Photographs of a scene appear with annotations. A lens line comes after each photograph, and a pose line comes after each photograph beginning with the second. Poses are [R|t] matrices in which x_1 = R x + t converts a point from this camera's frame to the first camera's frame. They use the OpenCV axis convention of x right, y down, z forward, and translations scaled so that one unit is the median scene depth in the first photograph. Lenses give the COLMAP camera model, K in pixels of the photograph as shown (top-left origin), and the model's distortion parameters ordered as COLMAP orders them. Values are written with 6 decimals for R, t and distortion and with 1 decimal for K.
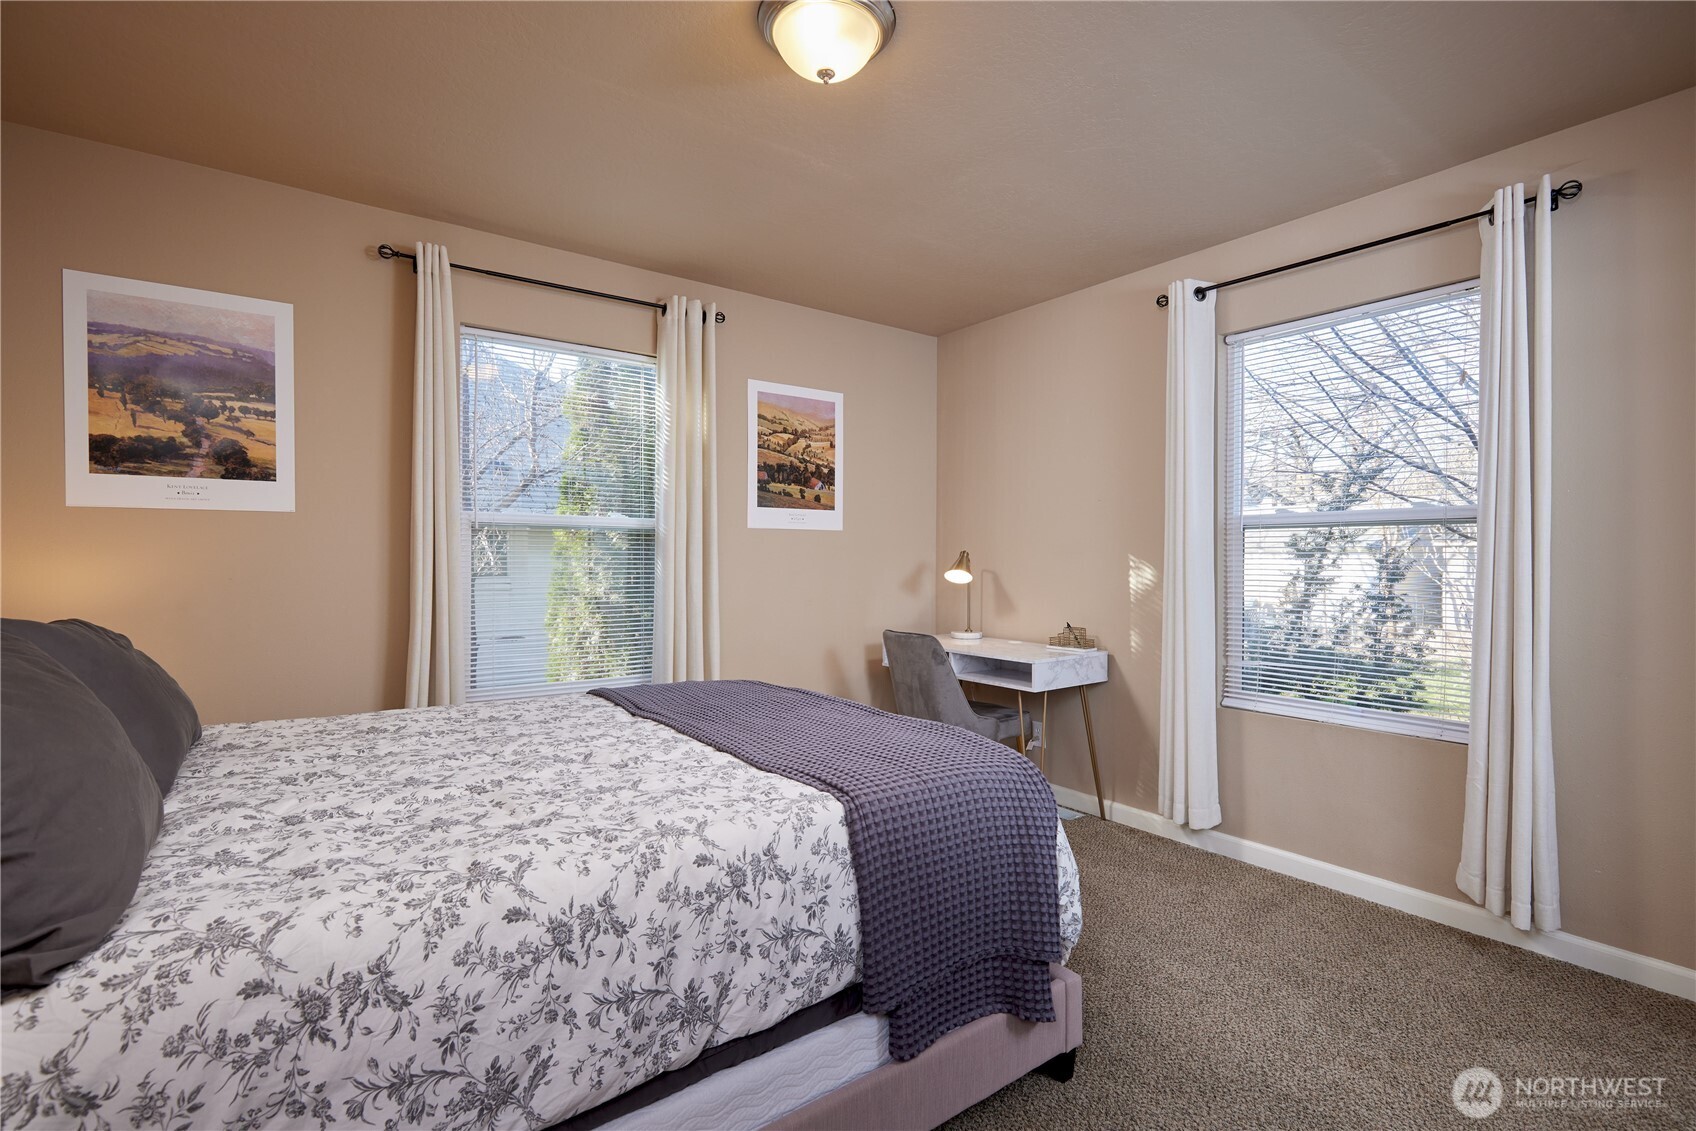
lens RADIAL K [[788.5, 0, 838.9], [0, 788.5, 575.5], [0, 0, 1]] dist [-0.001669, -0.000216]
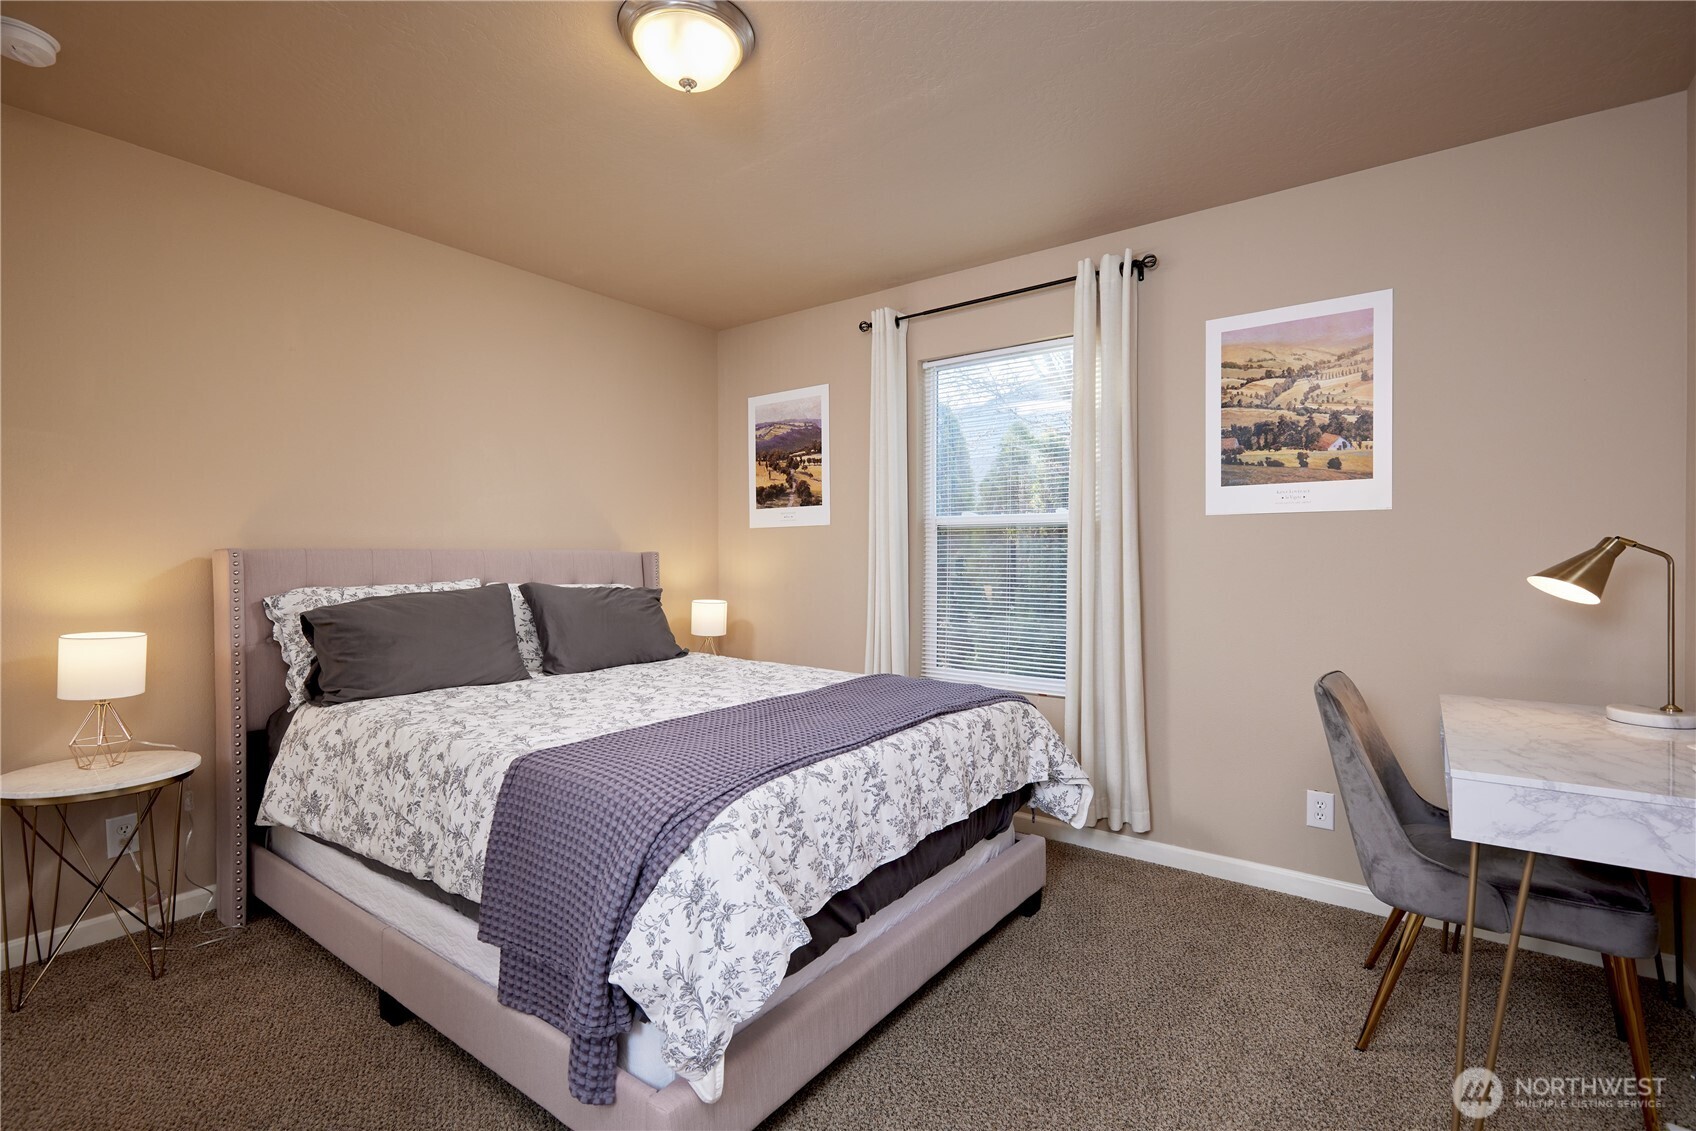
lens RADIAL K [[788.5, 0, 841.7], [0, 788.5, 552.1], [0, 0, 1]] dist [-0.001669, -0.000216]
pose [[0.280530, -0.009393, -0.959799, 0.511814], [-0.017032, 0.999746, -0.014762, -0.007677], [0.959694, 0.020489, 0.280299, 0.445703]]
